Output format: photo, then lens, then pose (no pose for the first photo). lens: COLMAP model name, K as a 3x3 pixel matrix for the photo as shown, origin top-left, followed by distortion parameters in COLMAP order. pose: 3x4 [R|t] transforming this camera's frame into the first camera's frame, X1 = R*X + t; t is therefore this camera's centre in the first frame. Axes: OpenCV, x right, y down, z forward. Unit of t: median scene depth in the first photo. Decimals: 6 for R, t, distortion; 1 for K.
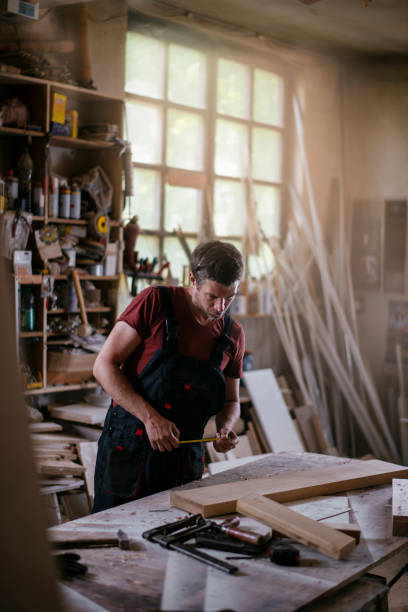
lens RADIAL K [[1052.2, 0, 204.0], [0, 1052.2, 306.0], [0, 0, 1]] dist [-0.154119, -0.042663]
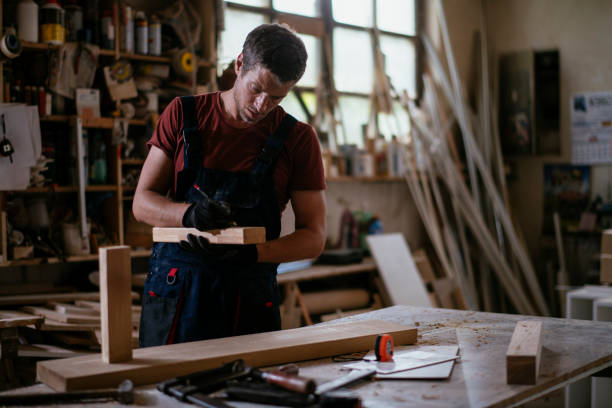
lens RADIAL K [[1052.2, 0, 306.0], [0, 1052.2, 204.0], [0, 0, 1]] dist [-0.154119, -0.042663]
pose [[0.996522, -0.036025, -0.075146, 0.060222], [0.033961, 0.999015, -0.028568, 0.066595], [0.076101, 0.025917, 0.996763, 0.158127]]
